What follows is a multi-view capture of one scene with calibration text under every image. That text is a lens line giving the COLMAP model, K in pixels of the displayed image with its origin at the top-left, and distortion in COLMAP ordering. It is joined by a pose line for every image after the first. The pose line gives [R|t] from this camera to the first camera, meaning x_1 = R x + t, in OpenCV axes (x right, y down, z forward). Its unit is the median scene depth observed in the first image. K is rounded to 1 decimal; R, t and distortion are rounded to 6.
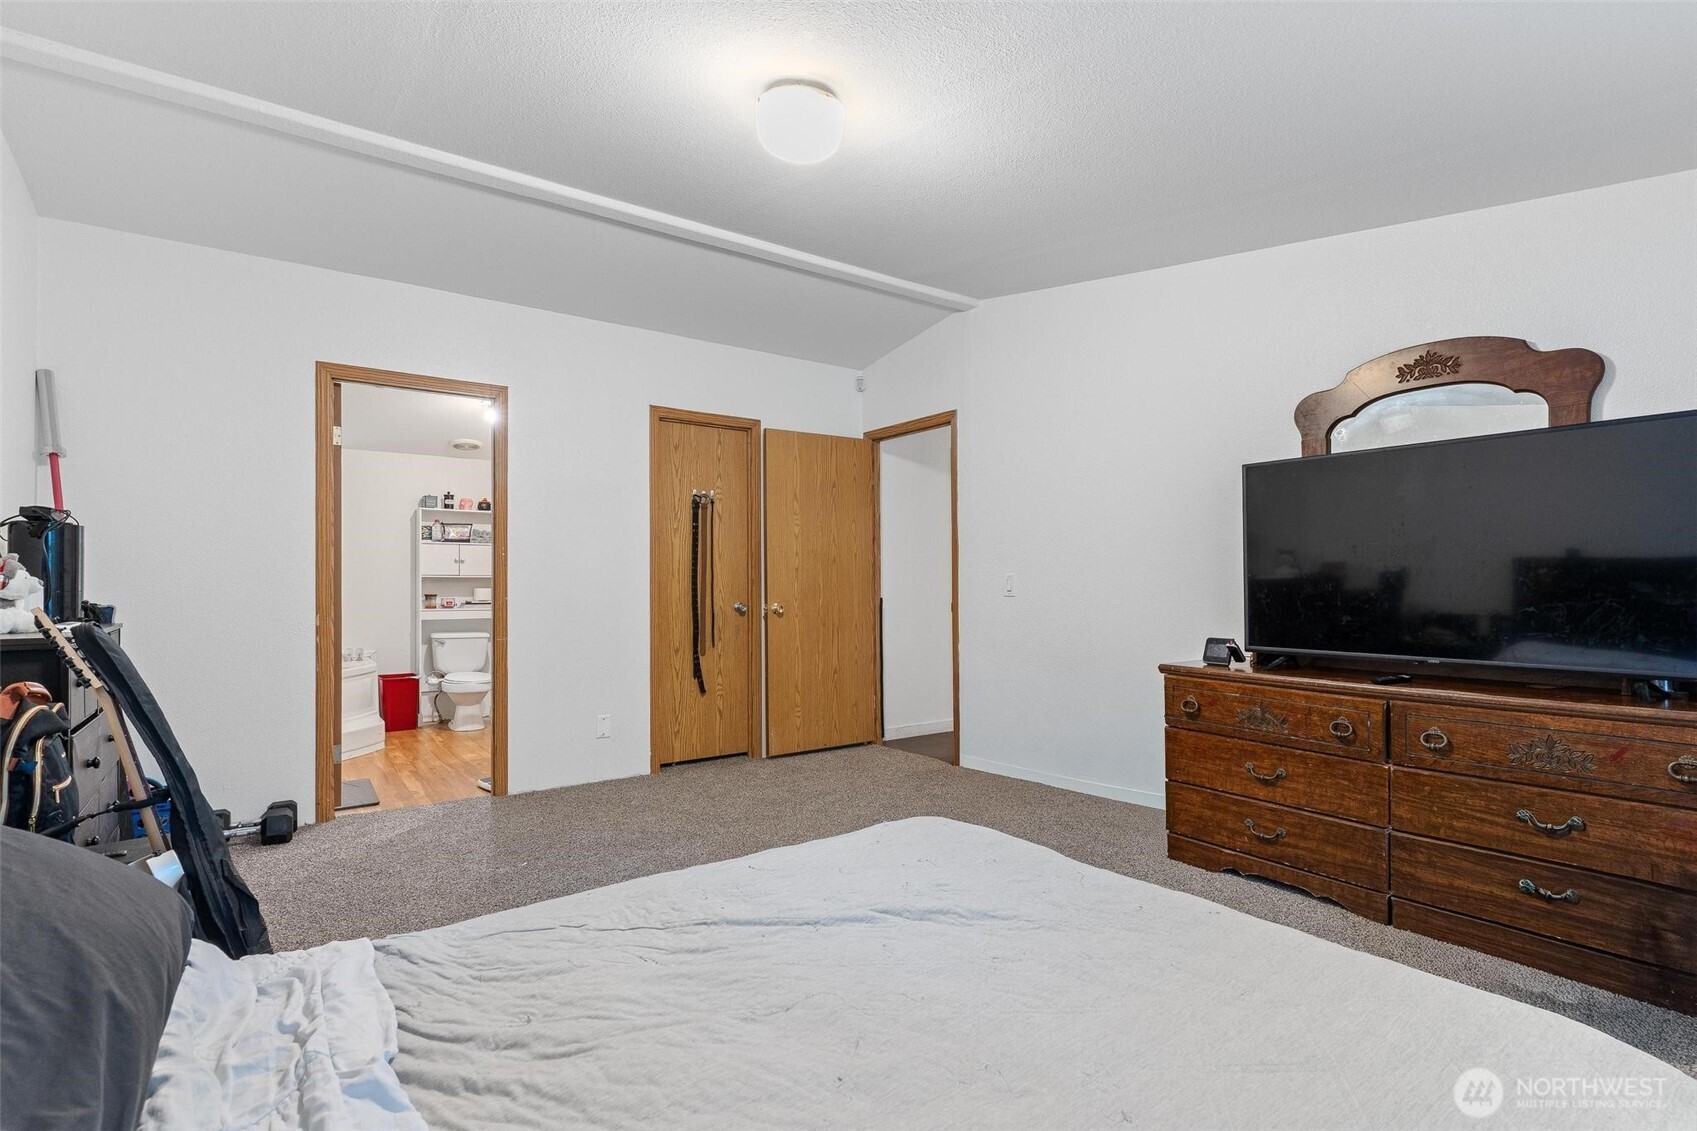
lens RADIAL K [[824.8, 0, 848.5], [0, 824.8, 565.5], [0, 0, 1]] dist [0.001780, 0.000354]
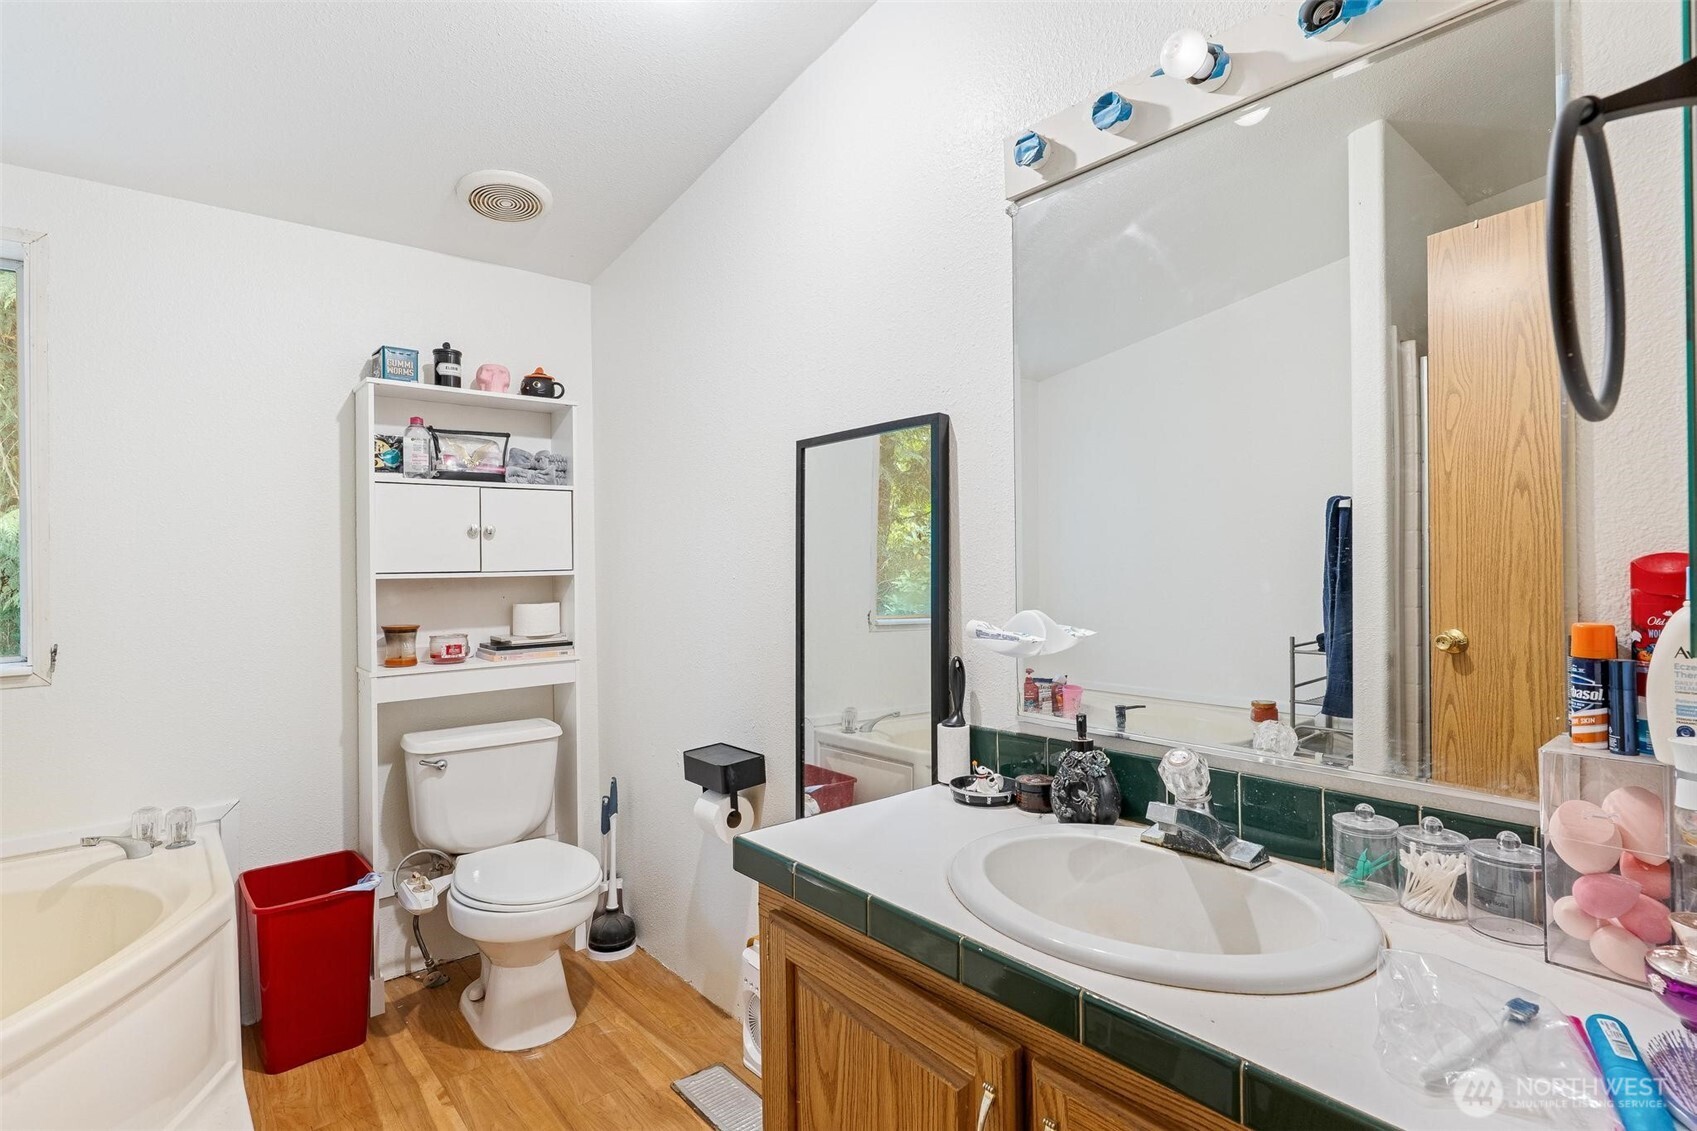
lens RADIAL K [[849.2, 0, 842.0], [0, 849.2, 533.0], [0, 0, 1]] dist [-0.001289, -0.000131]
pose [[0.997809, -0.006914, 0.065793, -0.338364], [0.006063, 0.999895, 0.013125, -0.009119], [-0.065877, -0.012697, 0.997747, 0.619134]]
